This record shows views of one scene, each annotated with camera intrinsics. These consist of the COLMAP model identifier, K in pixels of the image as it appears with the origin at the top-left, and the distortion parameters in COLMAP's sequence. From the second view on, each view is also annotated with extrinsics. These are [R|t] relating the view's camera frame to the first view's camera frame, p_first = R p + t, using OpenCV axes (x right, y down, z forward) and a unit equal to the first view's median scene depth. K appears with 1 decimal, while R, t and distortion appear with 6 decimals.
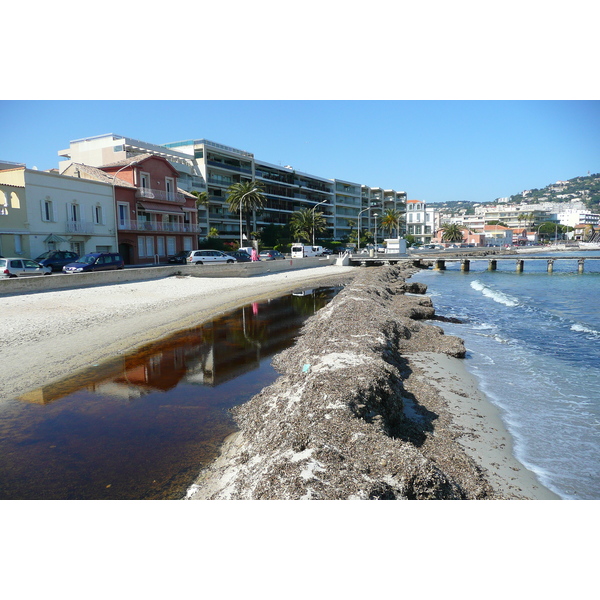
lens RADIAL K [[476.6, 0, 297.4], [0, 476.6, 306.3], [0, 0, 1]] dist [-0.027518, 0.015956]
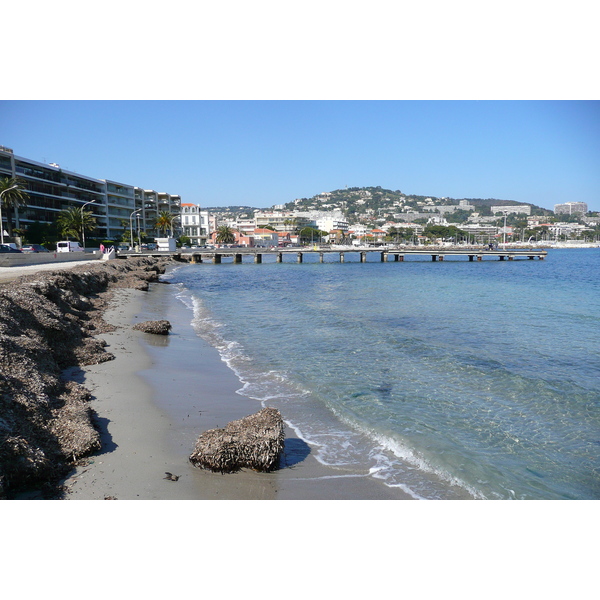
lens RADIAL K [[476.6, 0, 297.4], [0, 476.6, 306.3], [0, 0, 1]] dist [-0.027518, 0.015956]
pose [[0.905943, -0.045854, 0.420910, 0.014515], [0.048711, 0.998805, 0.003968, 0.025228], [-0.420589, 0.016908, 0.907094, -0.116466]]
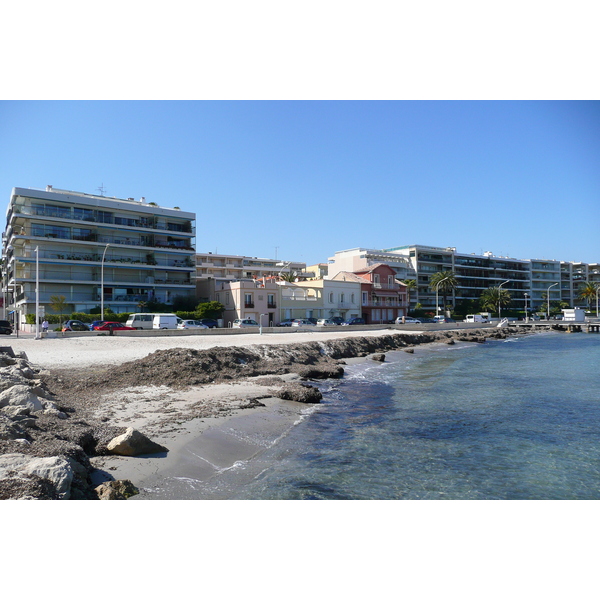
lens RADIAL K [[476.6, 0, 297.4], [0, 476.6, 306.3], [0, 0, 1]] dist [-0.027518, 0.015956]
pose [[0.888895, -0.003733, -0.458096, 0.136062], [-0.060948, 0.990114, -0.126333, 0.049265], [0.454039, 0.140217, 0.879879, -0.406162]]
